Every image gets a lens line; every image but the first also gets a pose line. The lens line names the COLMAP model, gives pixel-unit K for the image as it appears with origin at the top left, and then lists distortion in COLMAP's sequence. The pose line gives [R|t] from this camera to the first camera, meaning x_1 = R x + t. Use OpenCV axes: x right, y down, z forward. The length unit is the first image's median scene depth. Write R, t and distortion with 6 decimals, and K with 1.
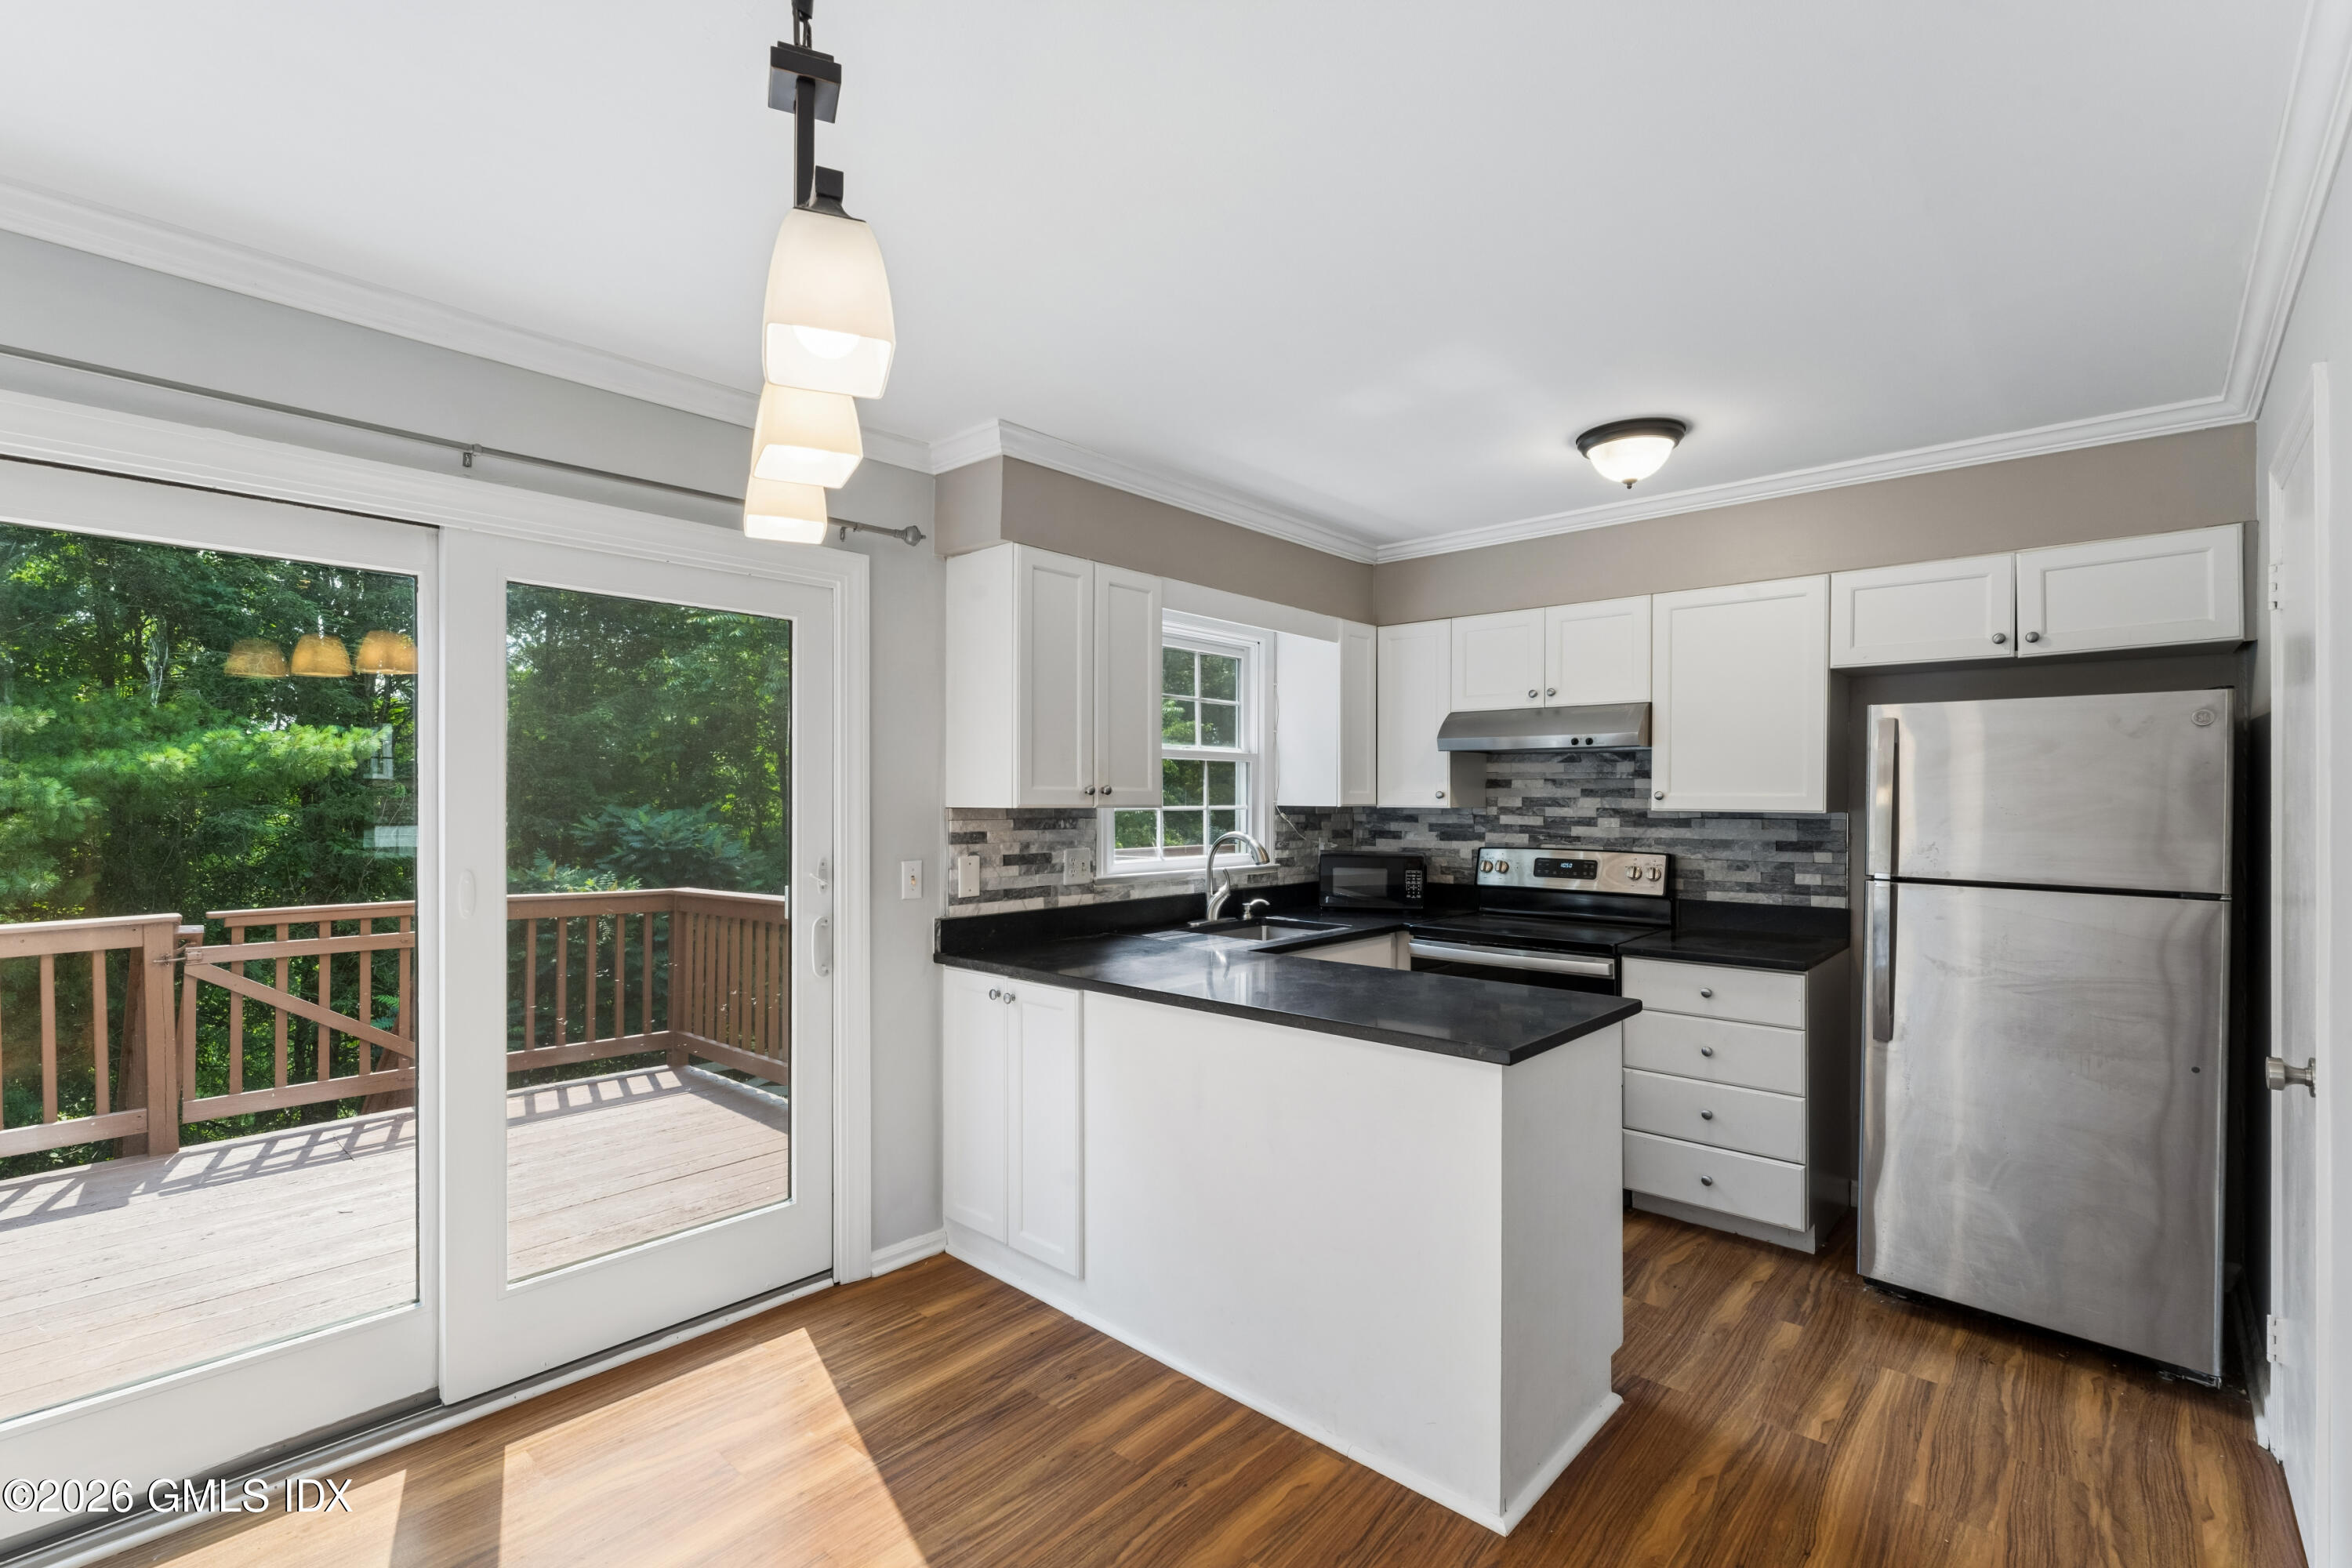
lens RADIAL K [[1047.3, 0, 1154.7], [0, 1047.3, 782.1], [0, 0, 1]] dist [-0.003600, 0.000062]
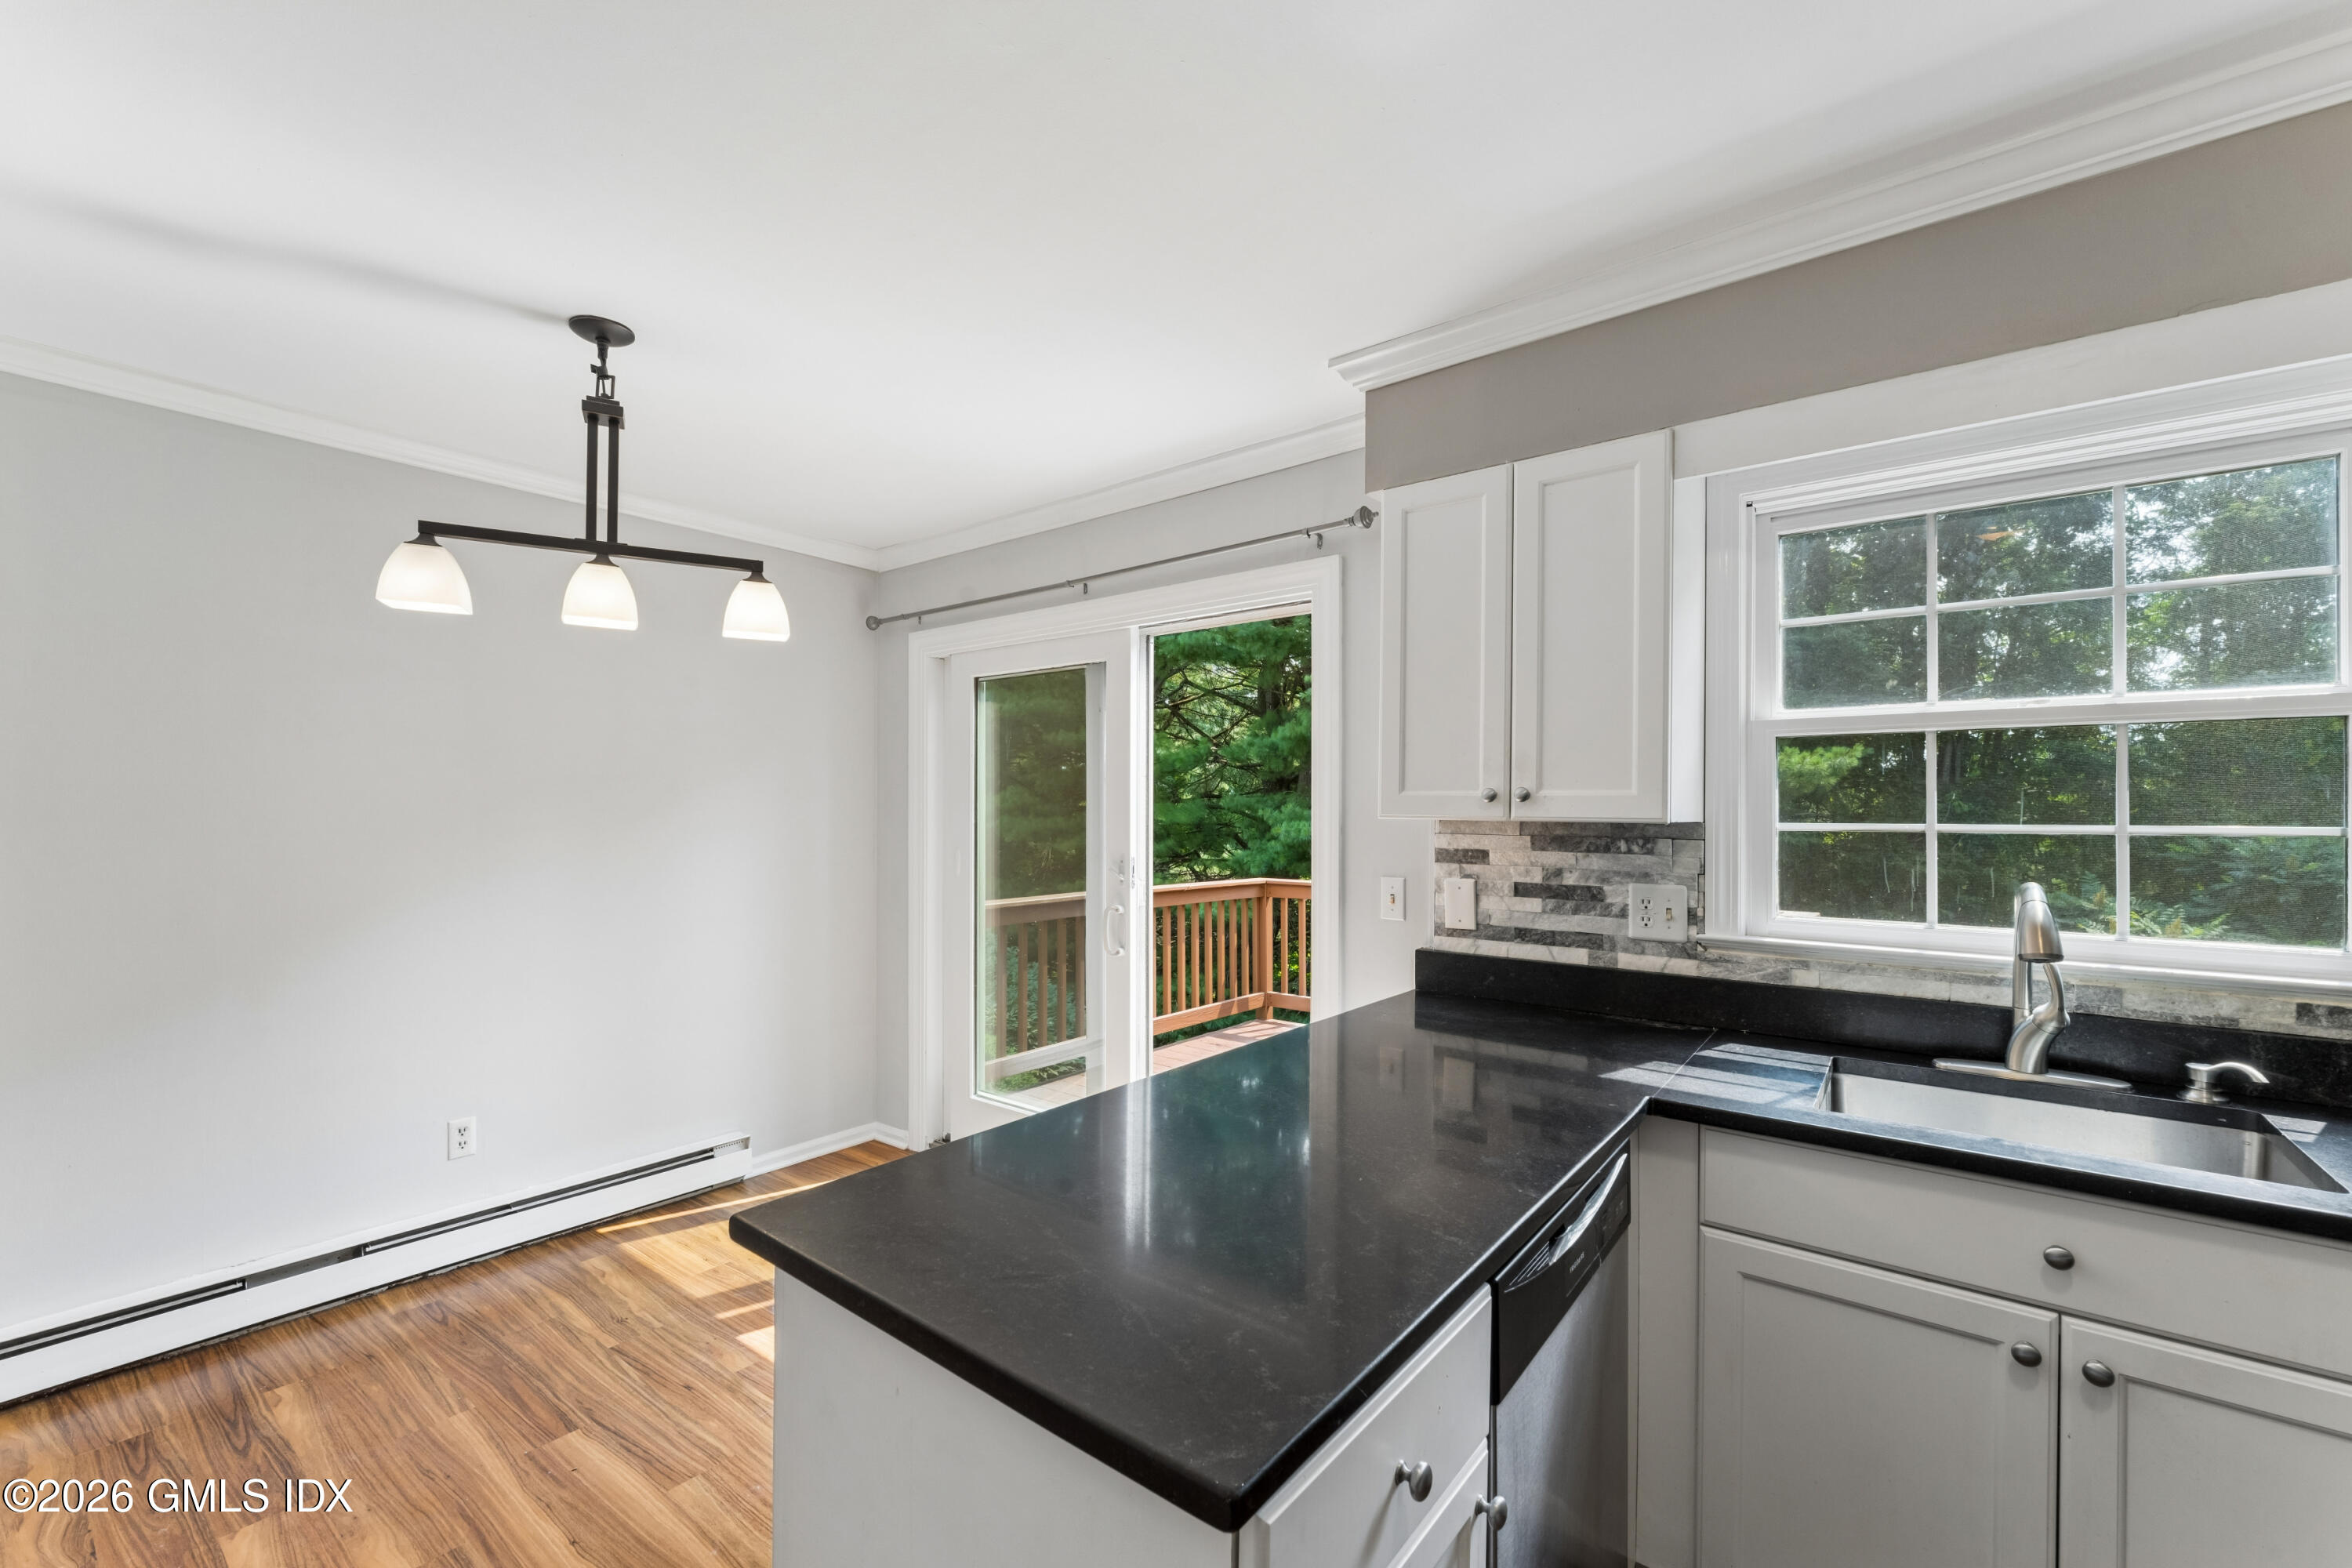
lens RADIAL K [[955.2, 0, 1111.4], [0, 955.2, 792.7], [0, 0, 1]] dist [-0.001194, -0.001027]
pose [[0.056693, -0.017156, -0.998244, 0.500505], [0.011474, 0.999798, -0.016531, 0.012333], [0.998326, -0.010517, 0.056878, 0.634214]]
